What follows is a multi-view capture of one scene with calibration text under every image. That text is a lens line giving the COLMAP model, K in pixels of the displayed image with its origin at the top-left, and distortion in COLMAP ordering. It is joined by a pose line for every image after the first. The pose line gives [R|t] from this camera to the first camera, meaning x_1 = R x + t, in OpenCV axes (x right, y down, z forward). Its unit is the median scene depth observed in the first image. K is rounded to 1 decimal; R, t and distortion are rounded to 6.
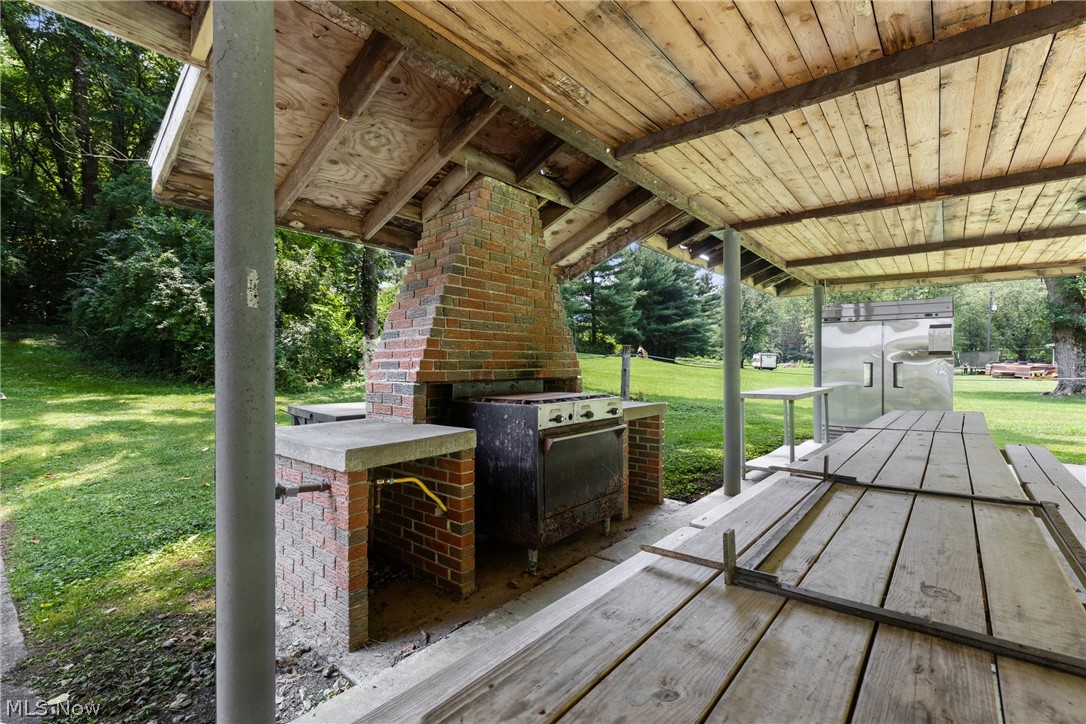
lens RADIAL K [[533.8, 0, 520.4], [0, 533.8, 360.6], [0, 0, 1]] dist [0.005560, -0.000400]
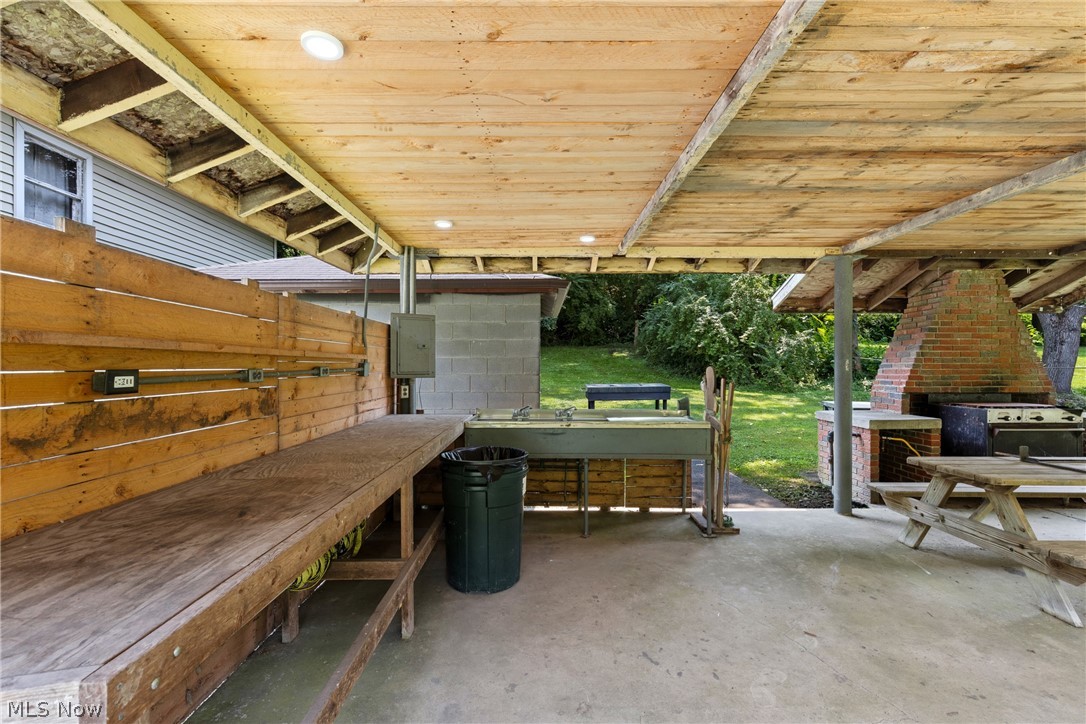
lens RADIAL K [[533.8, 0, 520.4], [0, 533.8, 360.6], [0, 0, 1]] dist [0.005560, -0.000400]
pose [[0.692486, 0.003312, -0.721424, 0.201470], [-0.000502, 0.999991, 0.004110, -0.069030], [0.721432, -0.002484, 0.692481, -1.118700]]
